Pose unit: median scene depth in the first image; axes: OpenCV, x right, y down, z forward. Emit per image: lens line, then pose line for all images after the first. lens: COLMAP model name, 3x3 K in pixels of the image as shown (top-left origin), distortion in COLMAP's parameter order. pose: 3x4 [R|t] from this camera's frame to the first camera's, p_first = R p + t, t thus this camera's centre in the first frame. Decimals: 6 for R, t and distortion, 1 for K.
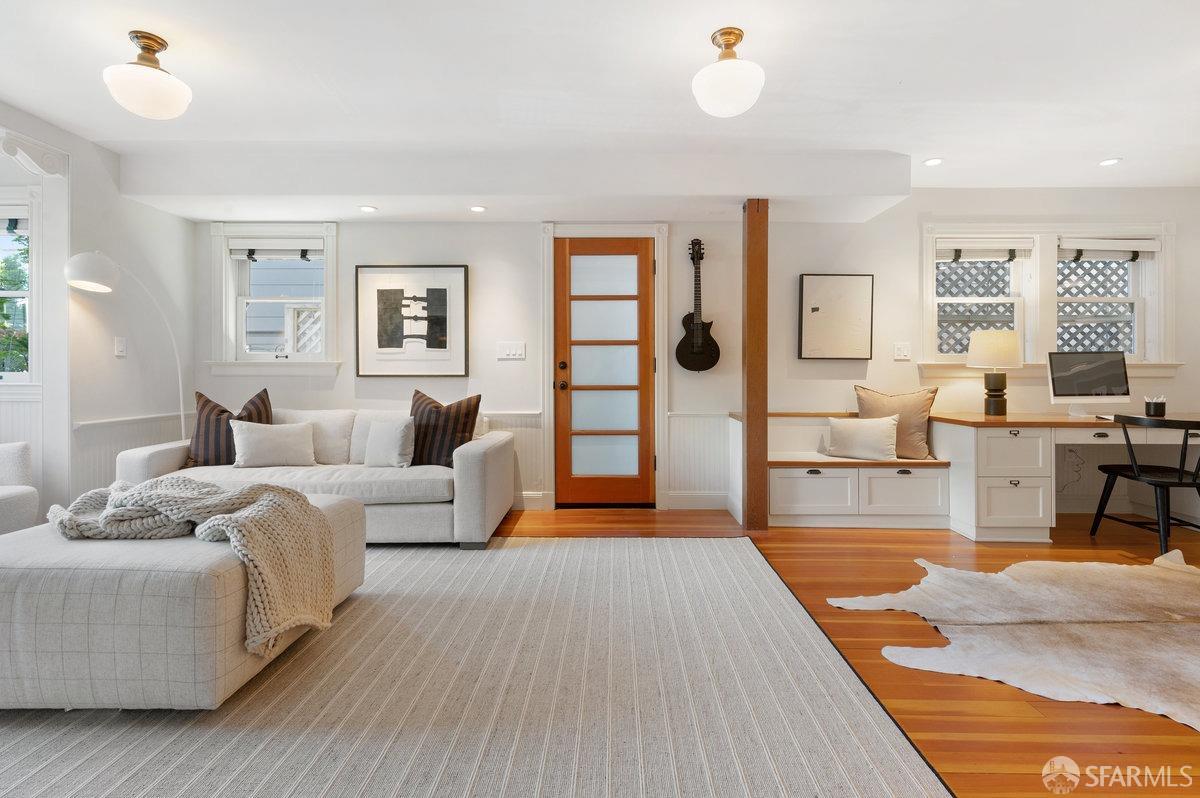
lens RADIAL K [[565.9, 0, 597.6], [0, 565.9, 370.4], [0, 0, 1]] dist [0.001628, -0.000733]
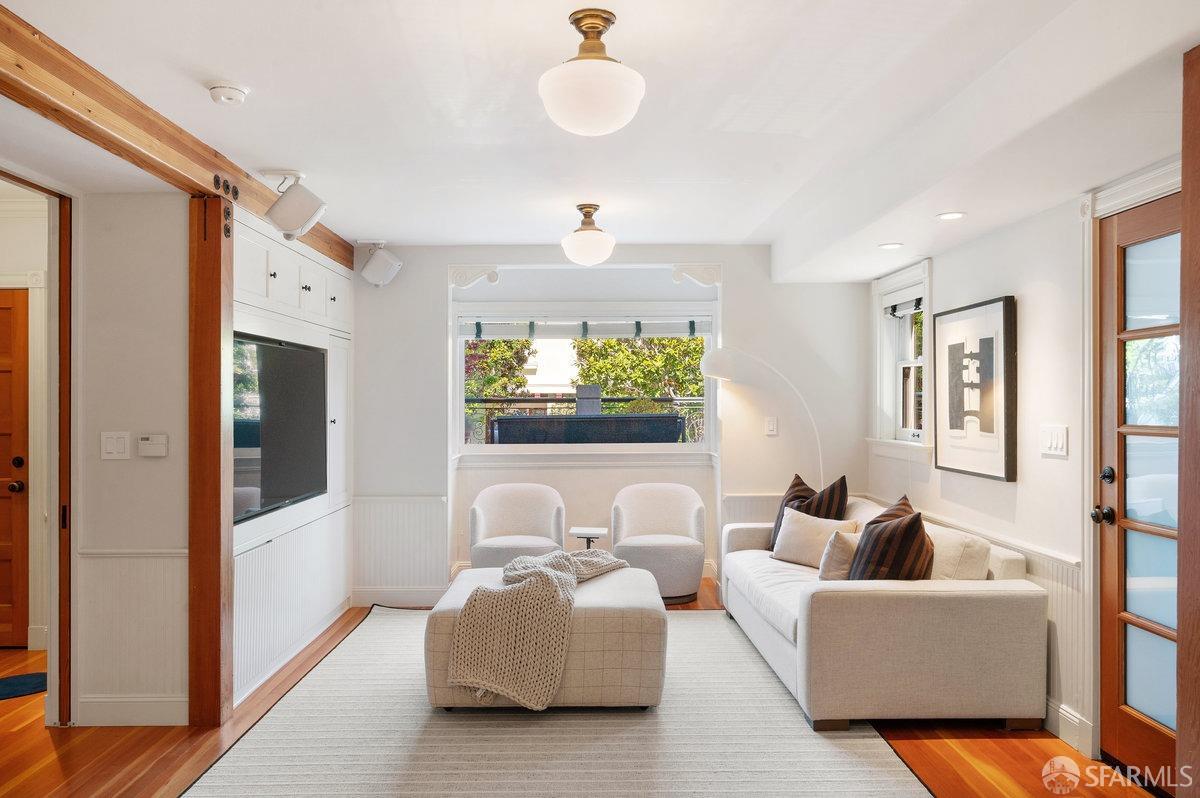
lens RADIAL K [[883.3, 0, 598.4], [0, 883.3, 398.9], [0, 0, 1]] dist [0.010392, 0.001703]
pose [[0.035983, -0.006389, -0.999332, 0.723586], [0.007992, 0.999949, -0.006105, -0.076868], [0.999320, -0.007767, 0.036032, 0.549617]]
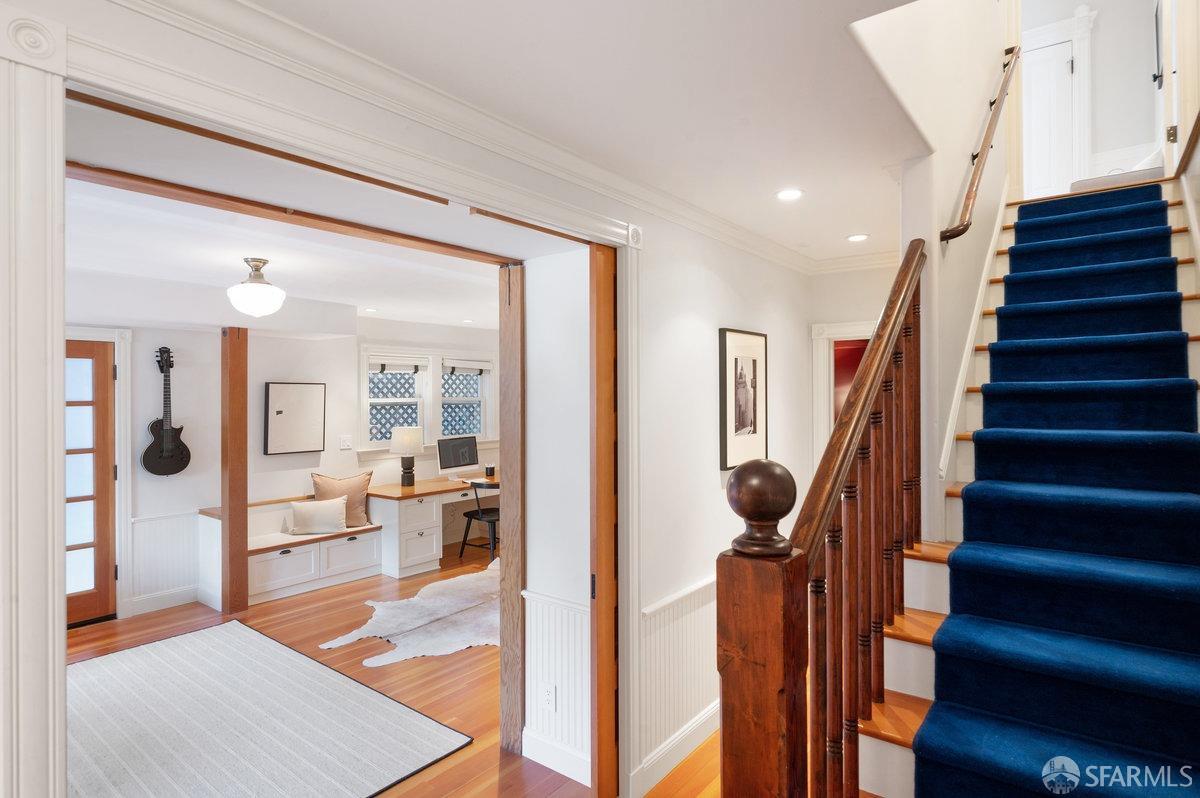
lens RADIAL K [[649.8, 0, 604.6], [0, 649.8, 395.8], [0, 0, 1]] dist [-0.003904, 0.000968]
pose [[0.592225, -0.004304, 0.805761, -0.318420], [0.002167, 0.999991, 0.003749, -0.152809], [-0.805770, -0.000474, 0.592228, -0.363851]]
